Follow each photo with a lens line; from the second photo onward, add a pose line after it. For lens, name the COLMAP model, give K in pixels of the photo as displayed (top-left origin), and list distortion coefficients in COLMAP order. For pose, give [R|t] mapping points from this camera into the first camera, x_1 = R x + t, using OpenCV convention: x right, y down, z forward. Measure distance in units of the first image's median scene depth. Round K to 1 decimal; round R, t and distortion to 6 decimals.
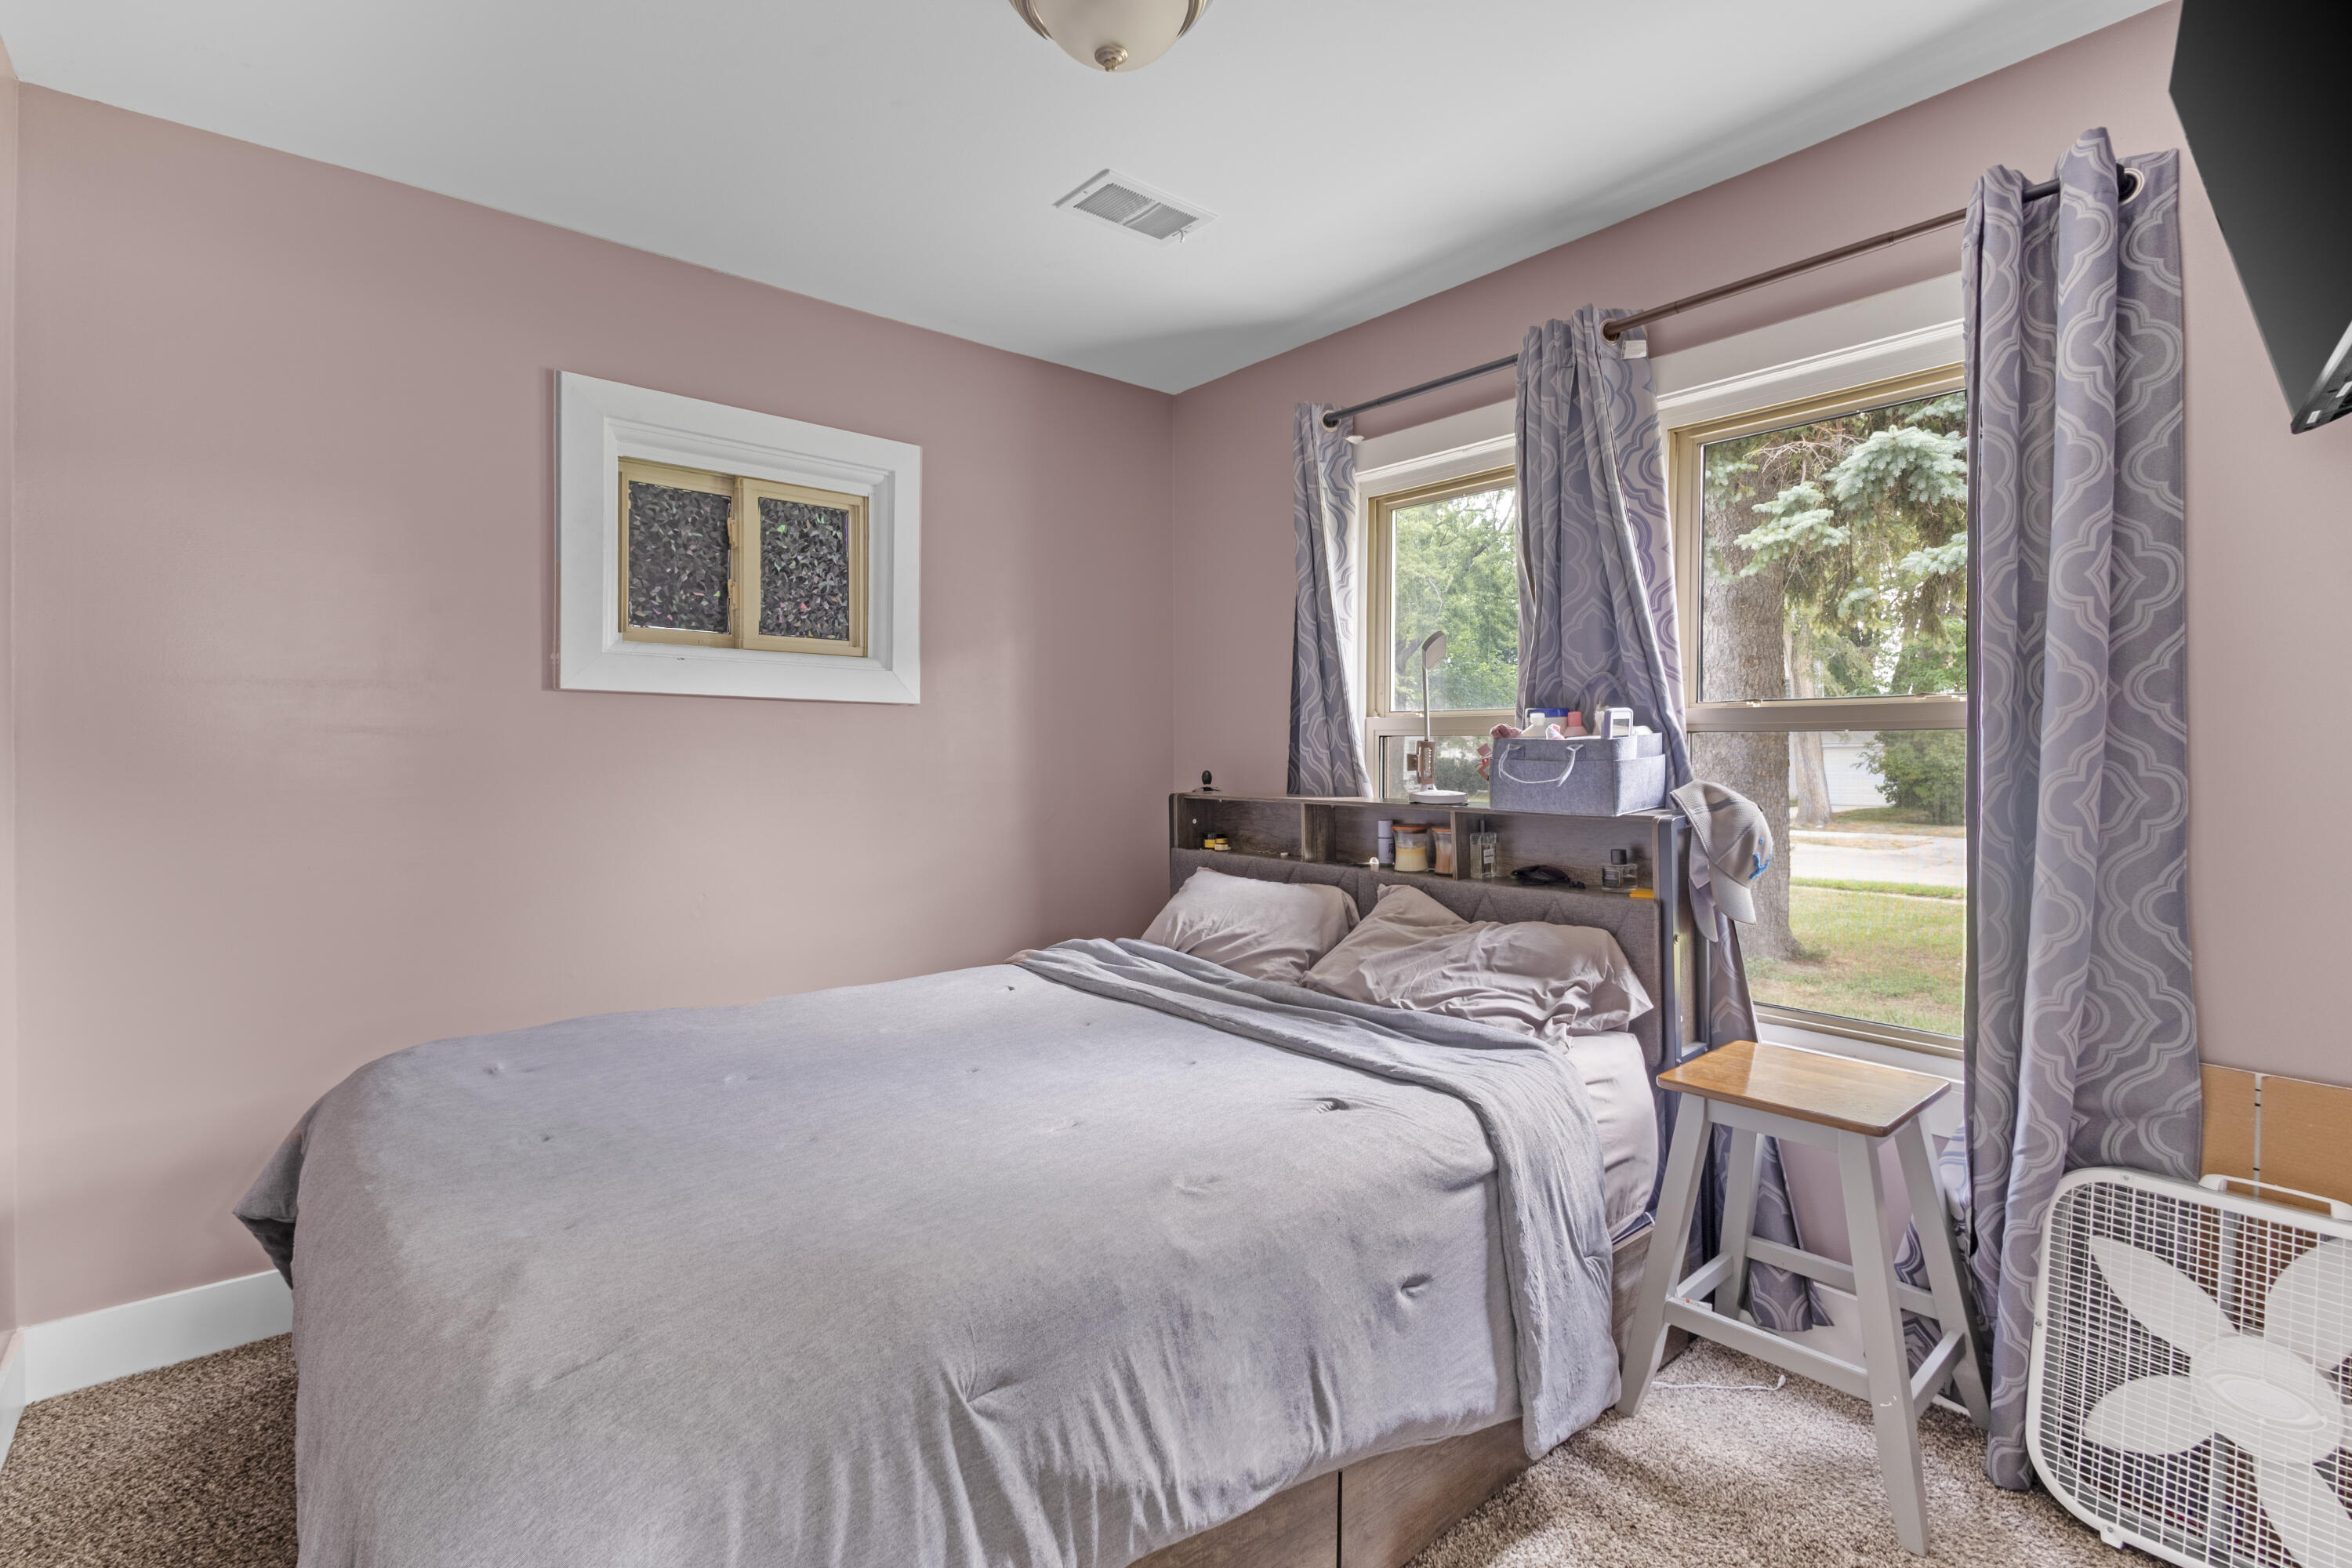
lens RADIAL K [[1094.3, 0, 1166.7], [0, 1094.3, 764.8], [0, 0, 1]] dist [0.011227, -0.003876]
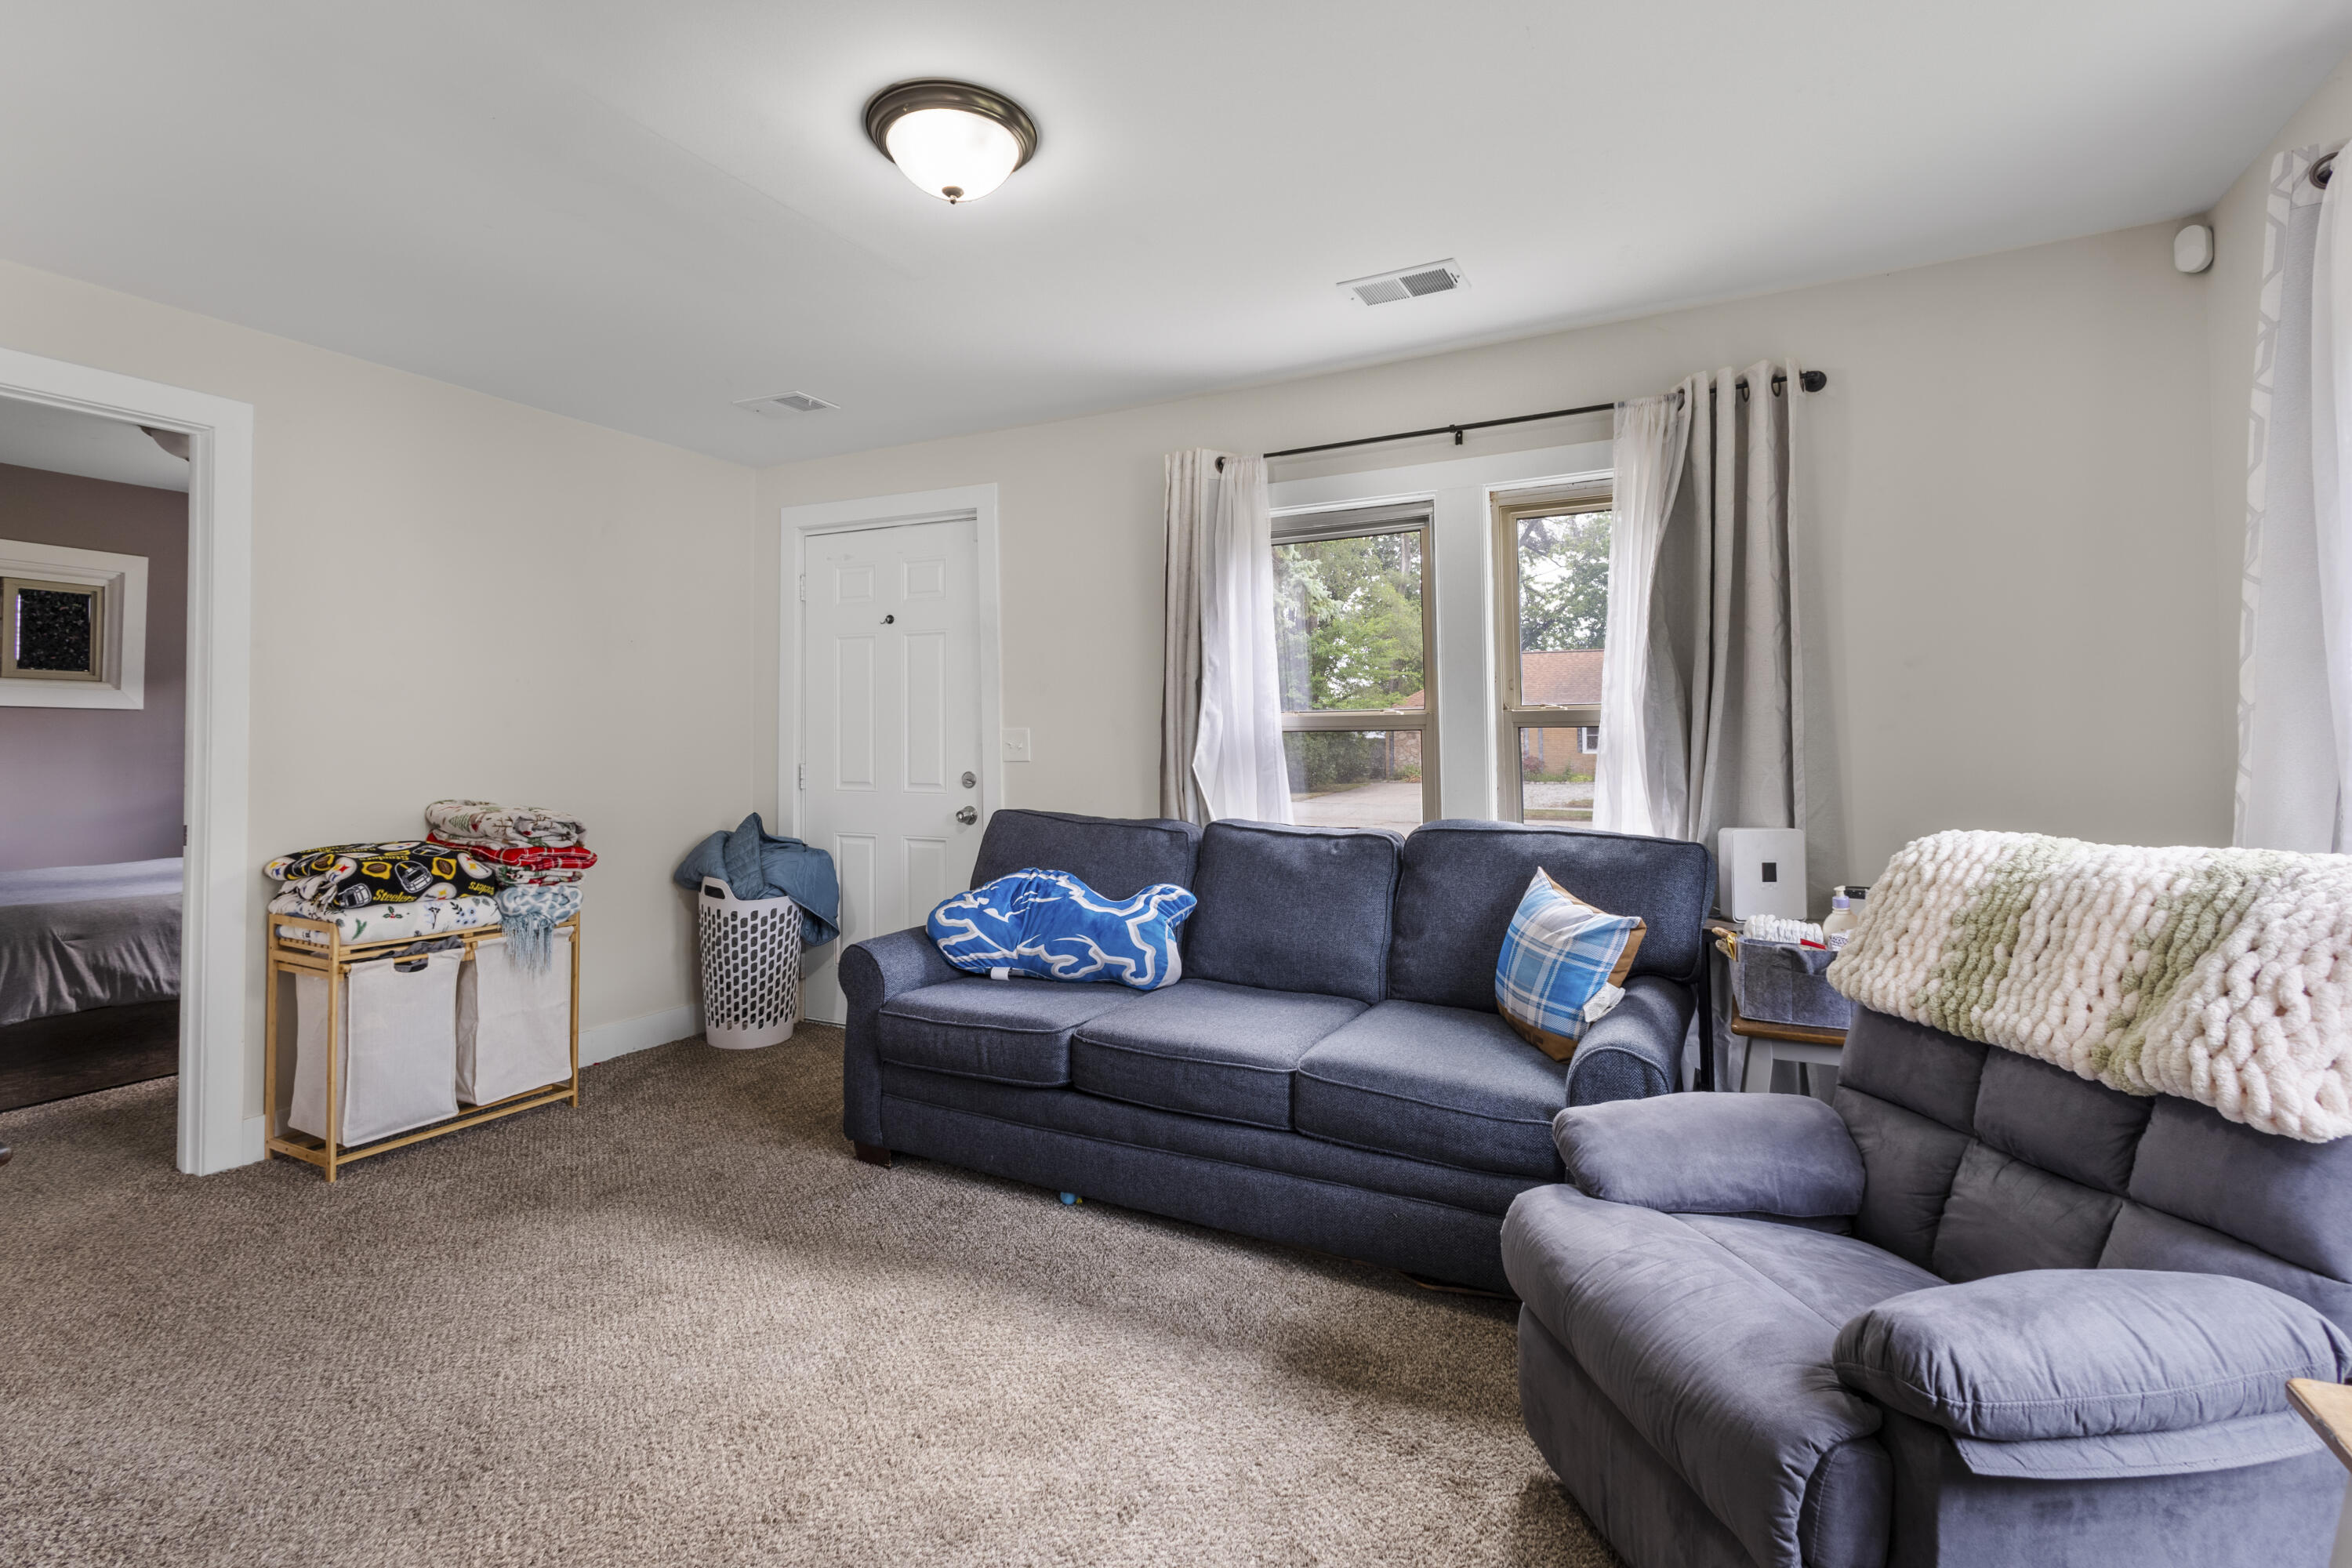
lens RADIAL K [[1094.3, 0, 1121.6], [0, 1094.3, 706.9], [0, 0, 1]] dist [0.011227, -0.003876]
pose [[0.923953, 0.009598, 0.382387, 1.411455], [0.002506, 0.999512, -0.031143, -0.000003], [-0.382499, 0.029733, 0.923477, -3.118396]]
